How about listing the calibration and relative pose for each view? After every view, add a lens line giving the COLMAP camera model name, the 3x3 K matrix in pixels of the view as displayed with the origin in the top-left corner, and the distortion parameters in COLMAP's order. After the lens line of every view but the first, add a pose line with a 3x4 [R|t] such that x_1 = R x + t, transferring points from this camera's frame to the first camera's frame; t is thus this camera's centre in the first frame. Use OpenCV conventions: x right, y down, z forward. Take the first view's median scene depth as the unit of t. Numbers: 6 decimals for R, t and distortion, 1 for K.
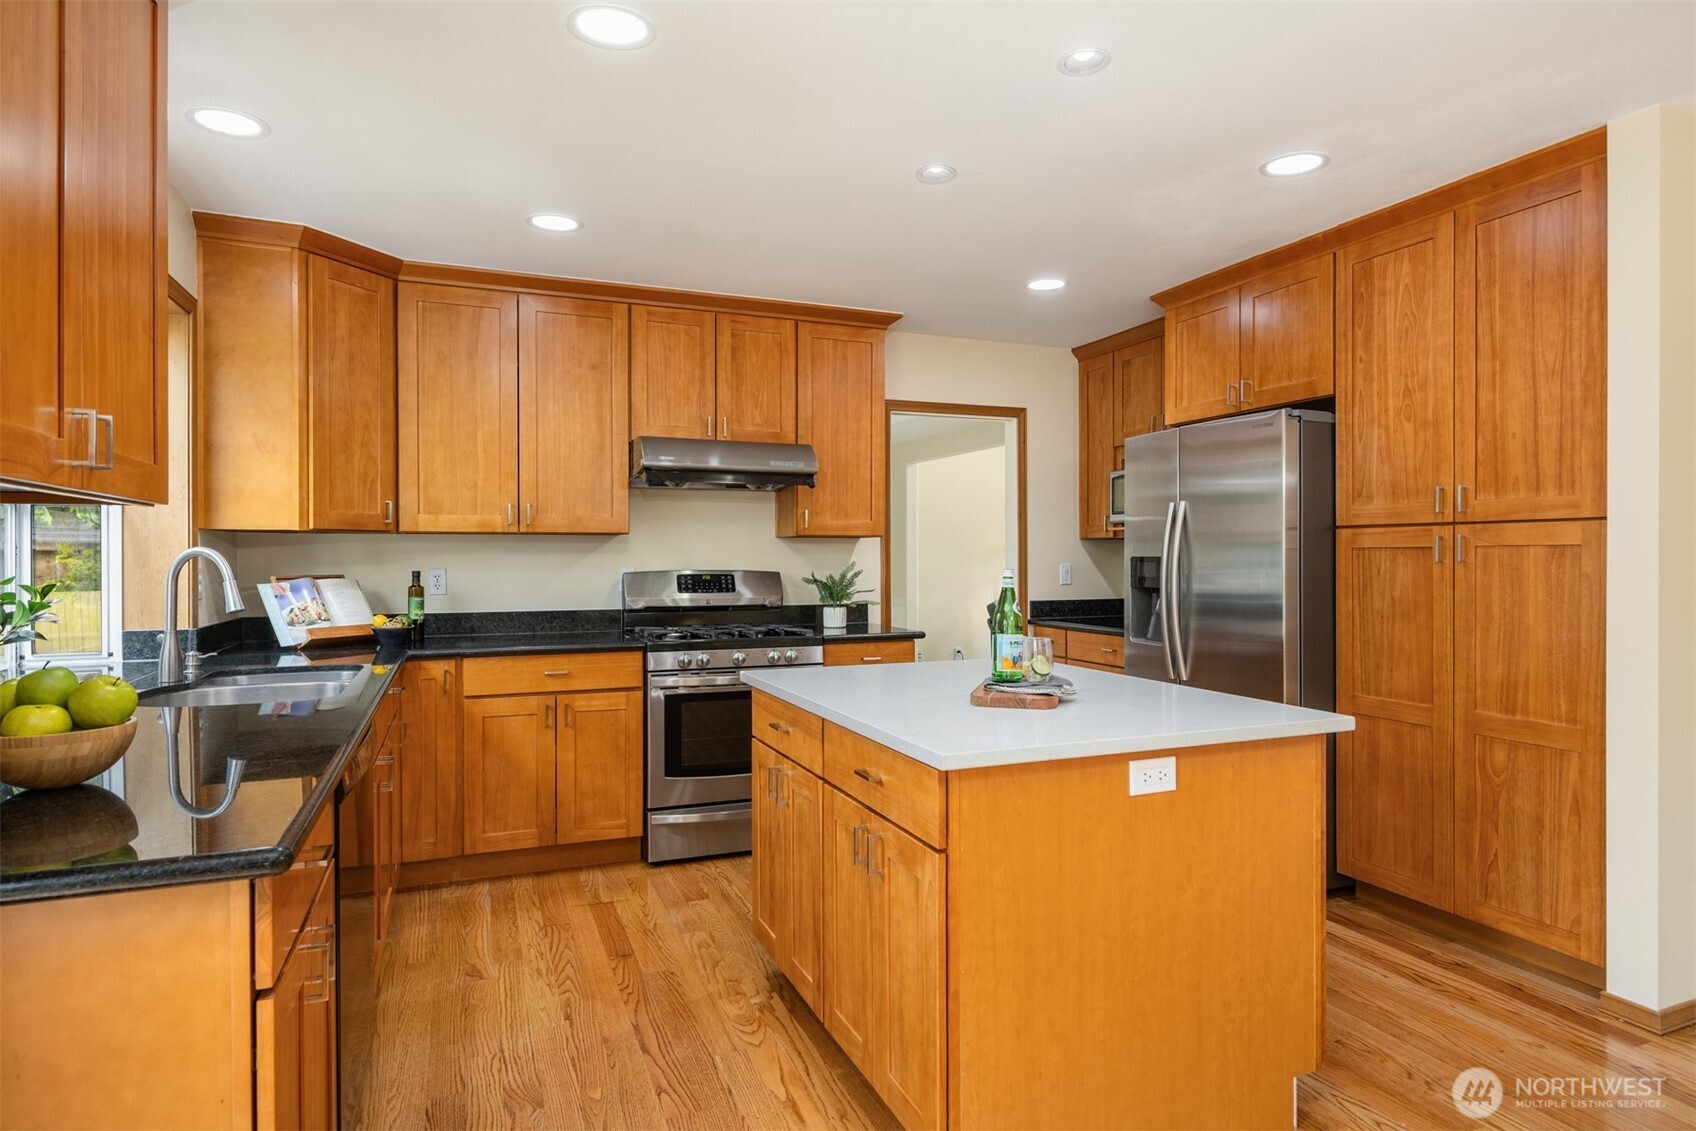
lens RADIAL K [[967.4, 0, 840.7], [0, 967.4, 584.5], [0, 0, 1]] dist [0.024833, -0.000771]
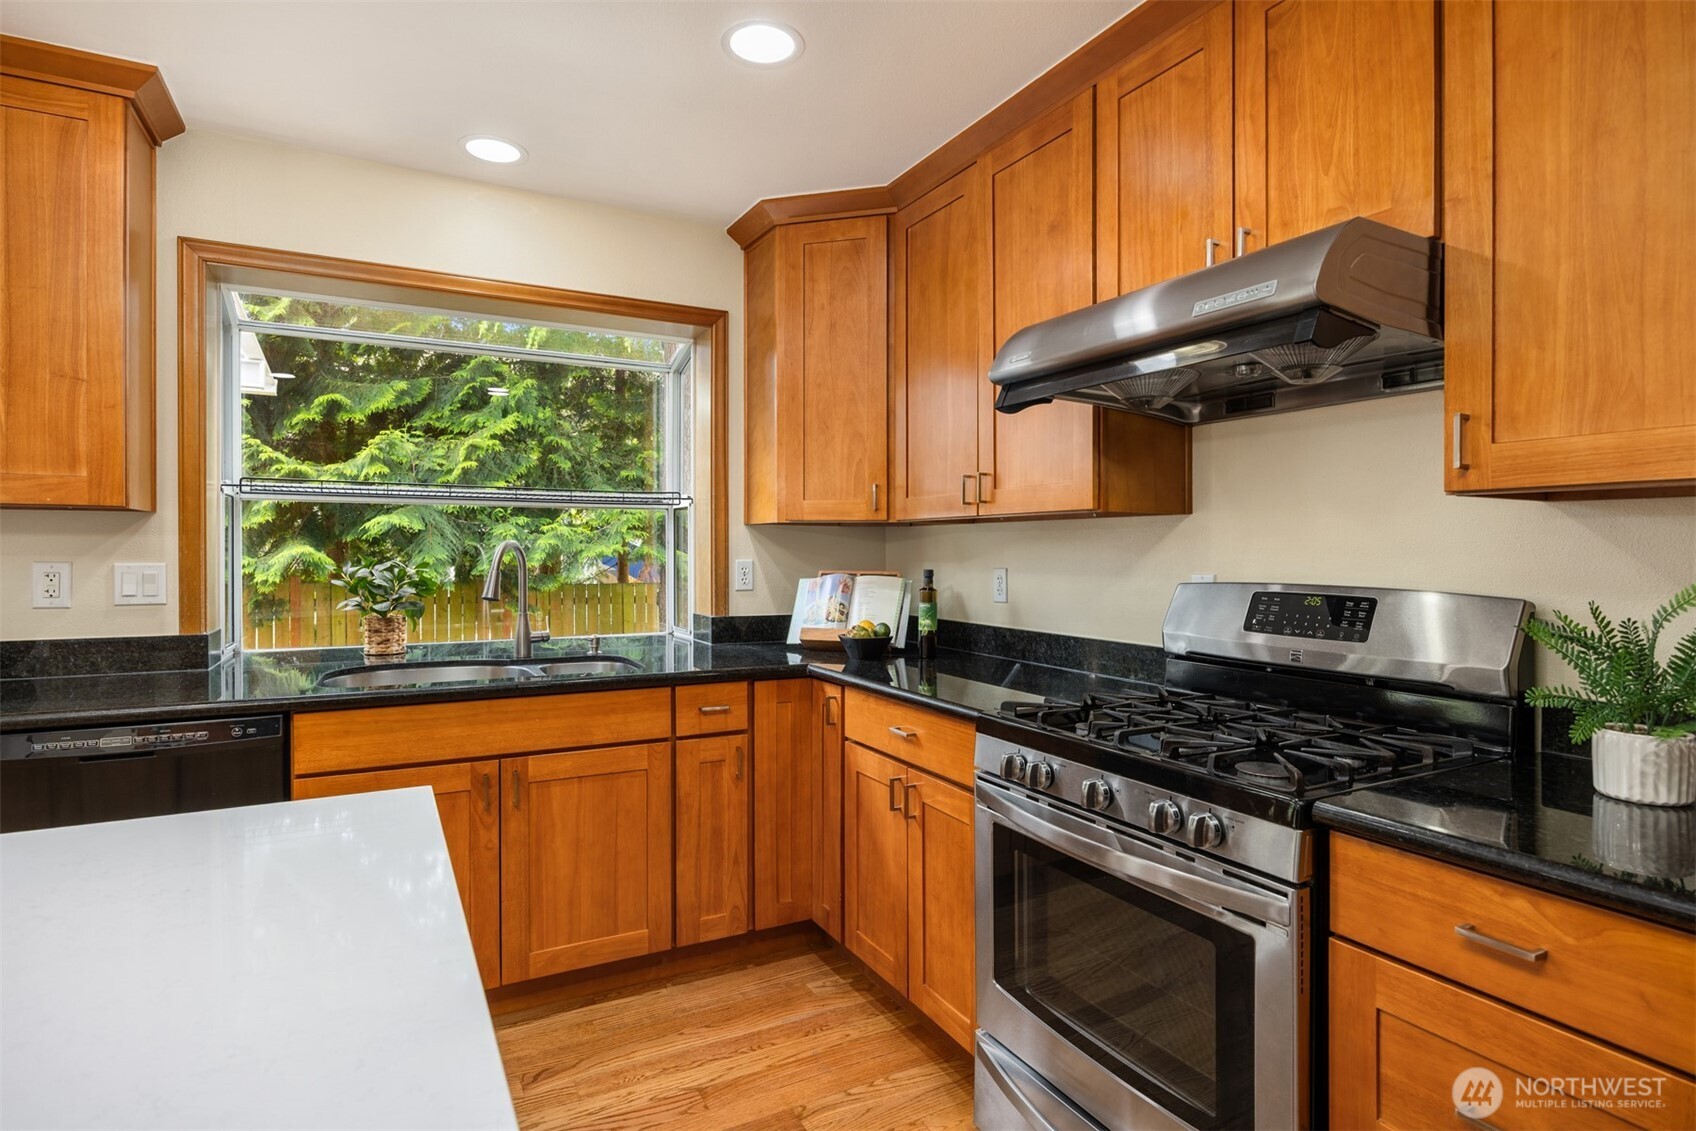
lens RADIAL K [[889.7, 0, 843.6], [0, 889.7, 556.0], [0, 0, 1]] dist [-0.003484, 0.000507]
pose [[0.102361, 0.006762, -0.994724, 0.286547], [-0.033647, 0.999428, 0.003331, -0.026070], [0.994178, 0.033128, 0.102530, 0.894649]]
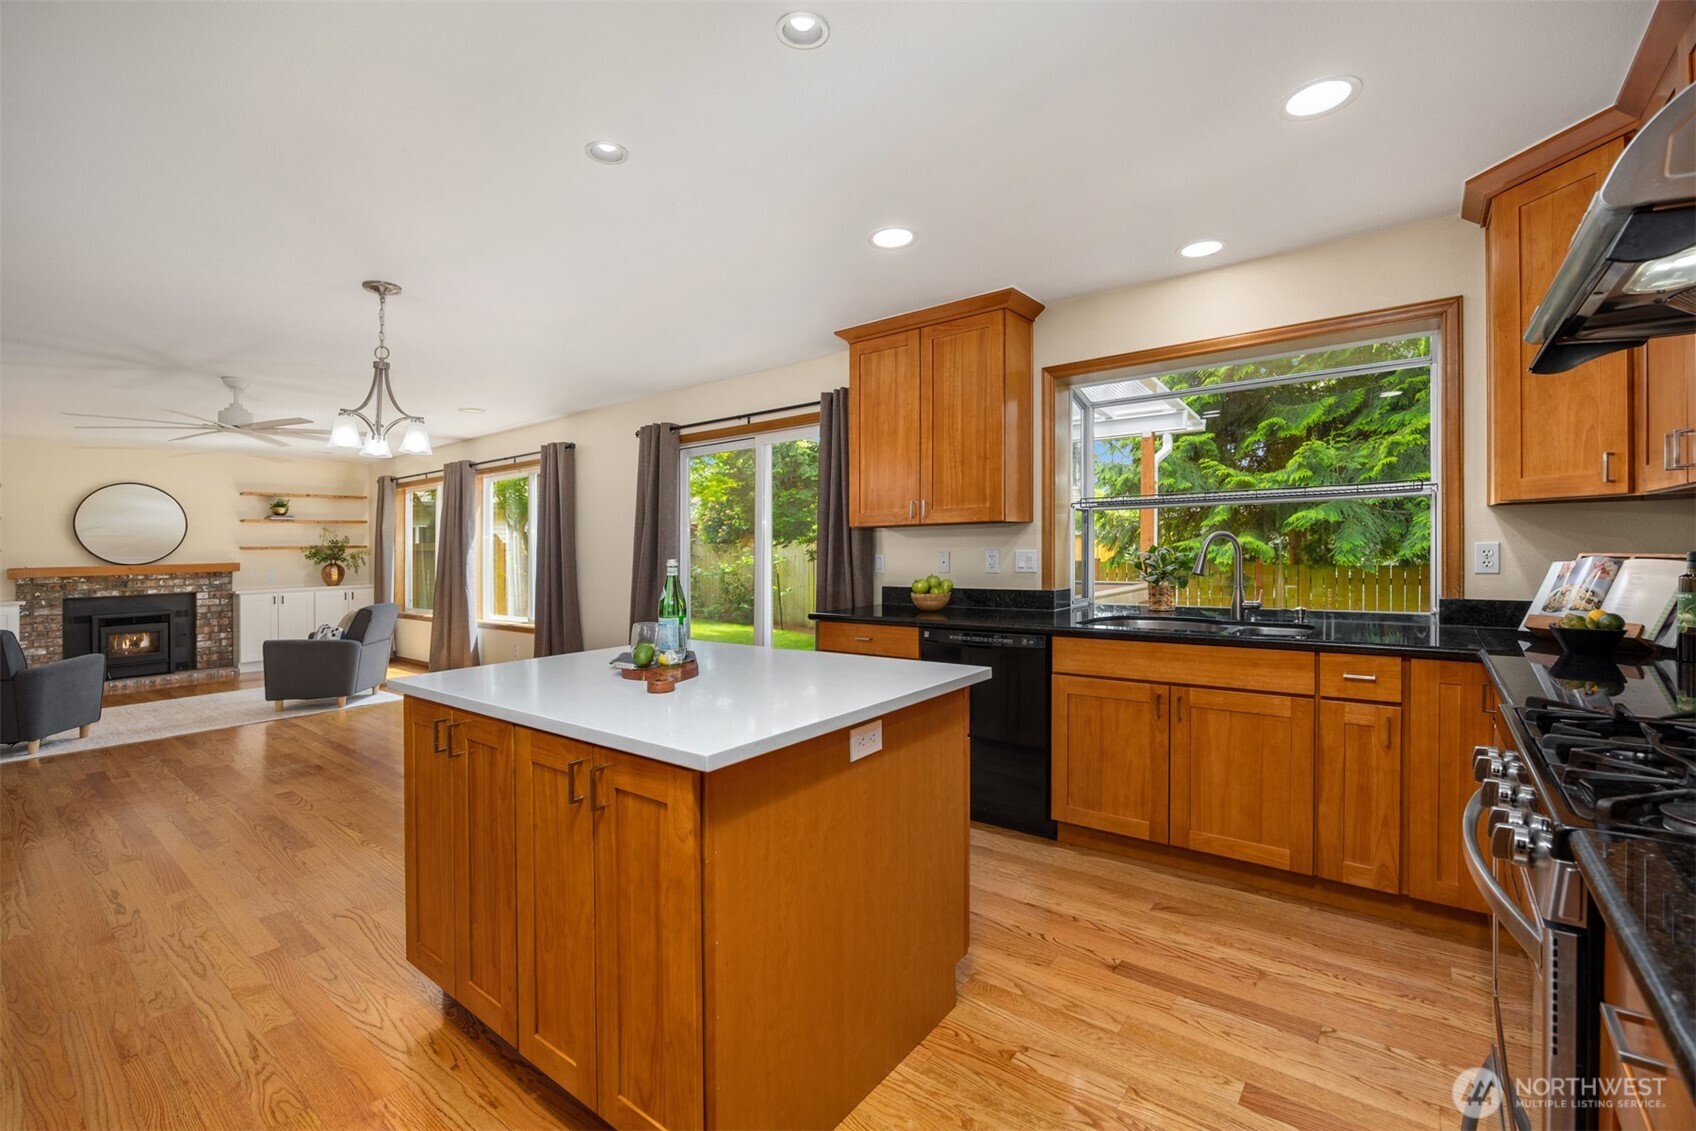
lens RADIAL K [[720.0, 0, 845.6], [0, 720.0, 525.6], [0, 0, 1]] dist [-0.014038, 0.000218]
pose [[-0.870058, 0.001245, -0.492948, 0.278945], [0.003336, 0.999989, -0.003362, -0.031924], [0.492938, -0.004569, -0.870052, 1.170927]]
